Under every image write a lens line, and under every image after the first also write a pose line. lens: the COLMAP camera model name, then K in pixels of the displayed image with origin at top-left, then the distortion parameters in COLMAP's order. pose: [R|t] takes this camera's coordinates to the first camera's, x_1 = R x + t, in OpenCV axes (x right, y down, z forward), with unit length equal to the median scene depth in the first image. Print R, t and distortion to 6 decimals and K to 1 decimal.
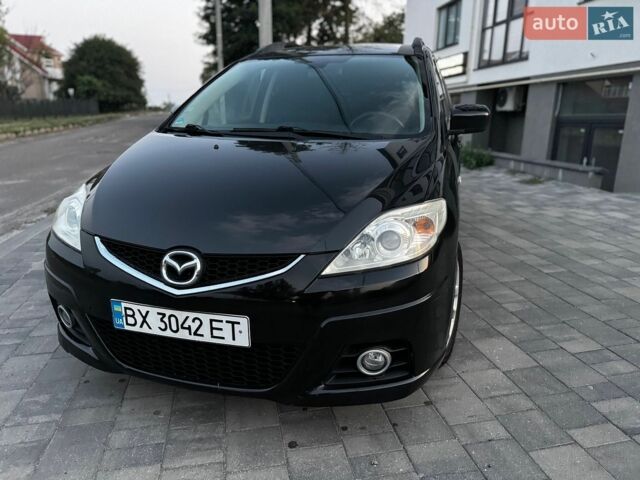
lens RADIAL K [[452.6, 0, 320.0], [0, 452.6, 240.0], [0, 0, 1]] dist [0.000525, -0.037371]
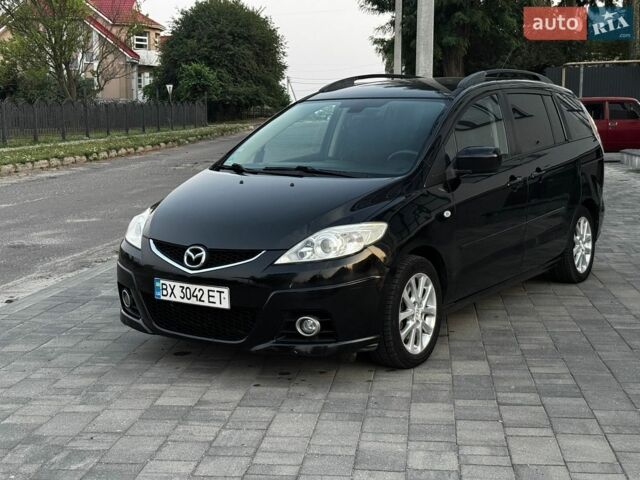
lens RADIAL K [[874.8, 0, 320.0], [0, 874.8, 240.0], [0, 0, 1]] dist [0.030280, 0.032370]
pose [[0.949464, 0.034898, -0.311931, 0.891143], [-0.076615, 0.989507, -0.122497, 0.288163], [0.304383, 0.140205, 0.942175, -1.479756]]
